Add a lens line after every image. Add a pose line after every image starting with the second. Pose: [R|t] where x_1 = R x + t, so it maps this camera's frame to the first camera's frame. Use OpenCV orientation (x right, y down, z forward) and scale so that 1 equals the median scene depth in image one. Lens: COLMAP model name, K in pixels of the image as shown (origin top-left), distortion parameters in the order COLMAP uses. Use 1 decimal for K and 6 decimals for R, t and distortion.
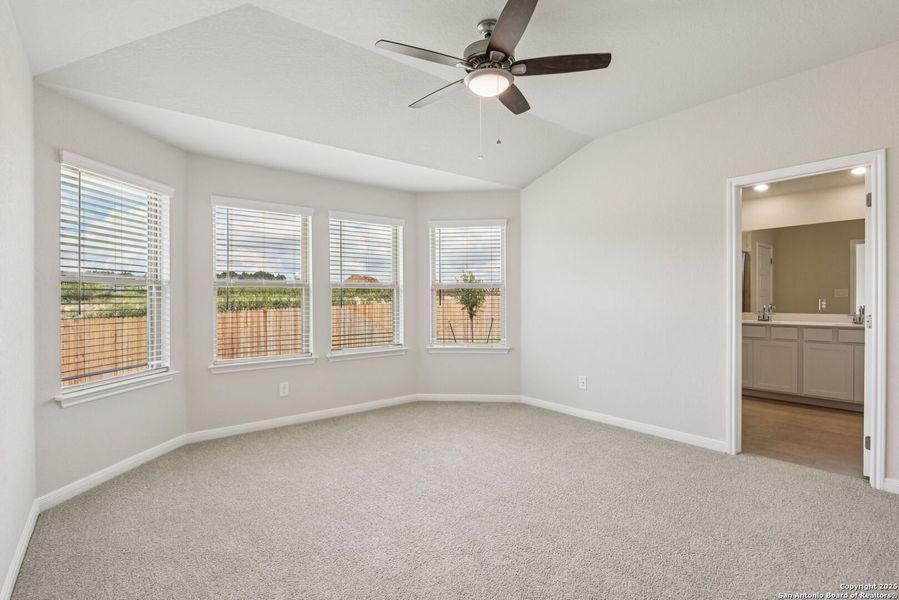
lens RADIAL K [[439.4, 0, 452.9], [0, 439.4, 298.4], [0, 0, 1]] dist [0.000285, -0.012594]
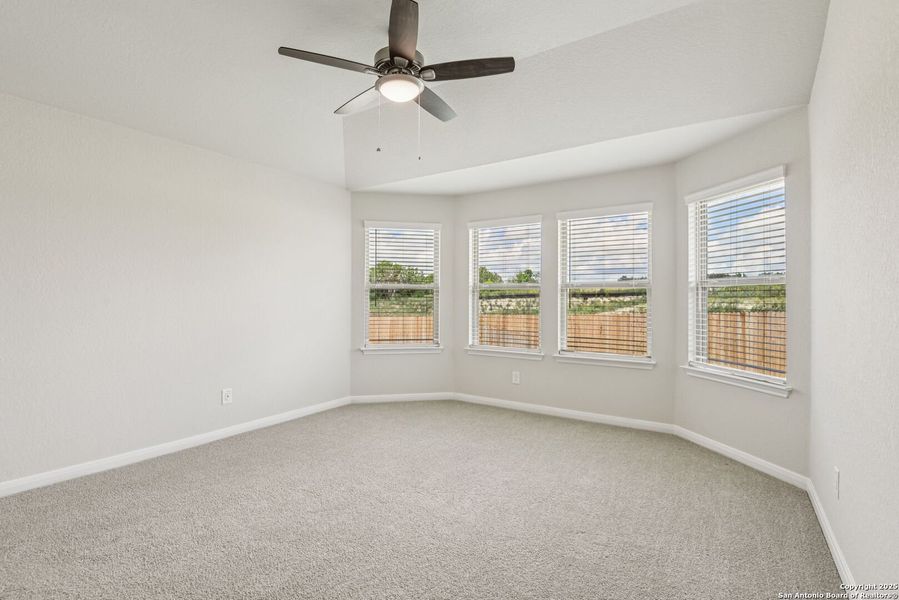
lens RADIAL K [[439.4, 0, 452.9], [0, 439.4, 298.4], [0, 0, 1]] dist [0.000285, -0.012594]
pose [[0.290640, 0.005632, -0.956816, 0.570532], [-0.008619, 0.999958, 0.003268, -0.003141], [0.956794, 0.007297, 0.290676, 0.429230]]
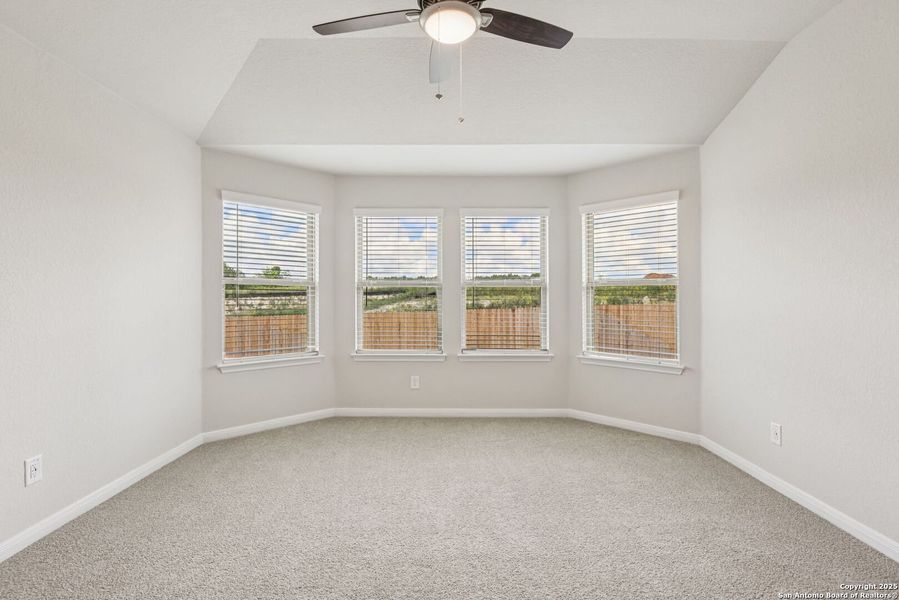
lens RADIAL K [[434.5, 0, 451.3], [0, 434.5, 299.7], [0, 0, 1]] dist [0.000113, -0.010500]
pose [[0.770087, 0.009151, -0.637873, 0.302252], [-0.007875, 0.999957, 0.004839, 0.000585], [0.637890, 0.001297, 0.770126, 0.207230]]
